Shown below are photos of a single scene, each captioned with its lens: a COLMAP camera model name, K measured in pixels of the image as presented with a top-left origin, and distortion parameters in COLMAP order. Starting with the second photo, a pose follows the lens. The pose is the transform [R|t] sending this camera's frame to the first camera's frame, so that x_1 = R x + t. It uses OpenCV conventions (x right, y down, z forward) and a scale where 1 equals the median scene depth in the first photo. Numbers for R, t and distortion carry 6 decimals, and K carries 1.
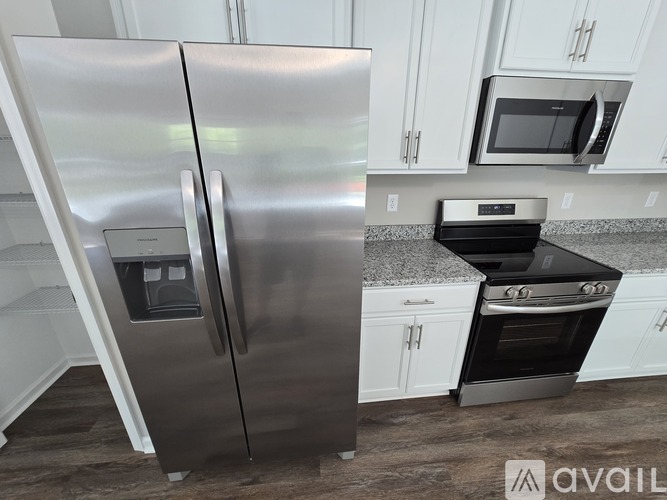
lens RADIAL K [[275.1, 0, 337.7], [0, 275.1, 254.3], [0, 0, 1]] dist [0.000006, 0.000192]
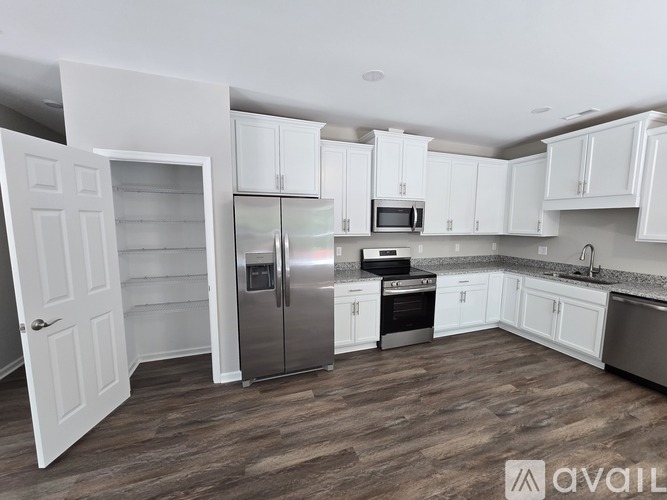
lens RADIAL K [[275.1, 0, 337.7], [0, 275.1, 254.3], [0, 0, 1]] dist [0.000006, 0.000192]
pose [[0.972390, -0.027775, 0.231701, -0.337765], [0.086054, 0.965596, -0.245396, 0.400844], [-0.216913, 0.258559, 0.941327, -1.077299]]
